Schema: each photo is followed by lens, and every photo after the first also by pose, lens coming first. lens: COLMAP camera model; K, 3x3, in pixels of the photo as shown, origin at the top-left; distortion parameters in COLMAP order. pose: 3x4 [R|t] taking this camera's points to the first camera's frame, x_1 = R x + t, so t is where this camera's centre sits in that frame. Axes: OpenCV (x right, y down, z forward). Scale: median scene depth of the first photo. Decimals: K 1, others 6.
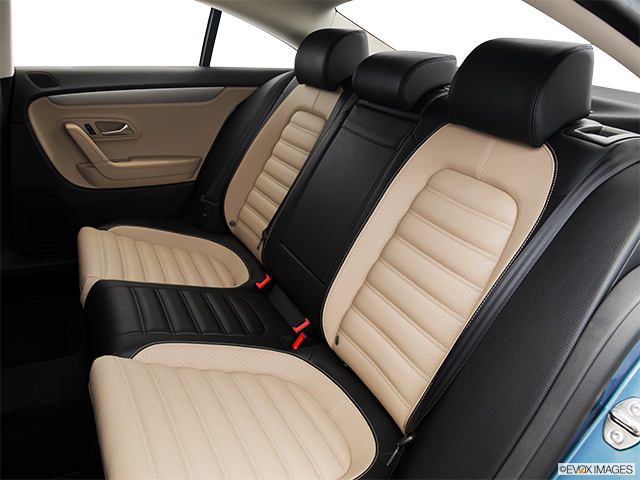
lens RADIAL K [[437.0, 0, 319.3], [0, 437.0, 215.6], [0, 0, 1]] dist [-0.103579, 0.050802]
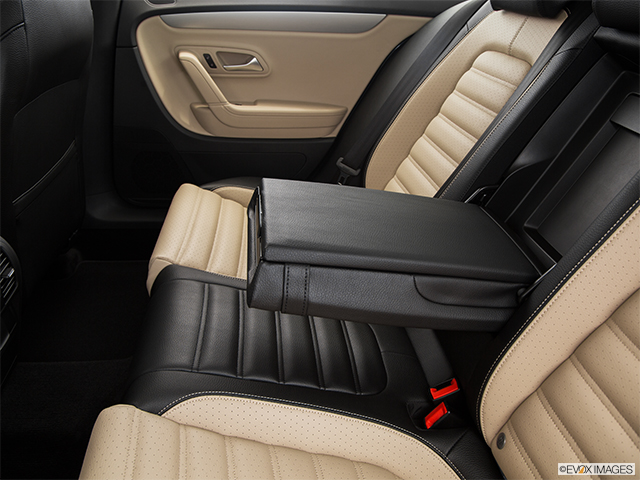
lens RADIAL K [[489.5, 0, 320.8], [0, 489.5, 231.6], [0, 0, 1]] dist [-0.131708, 0.083684]
pose [[0.937948, 0.150894, -0.312224, -0.017554], [-0.118154, 0.985552, 0.121357, -0.022508], [0.326025, -0.076936, 0.942225, 0.203071]]
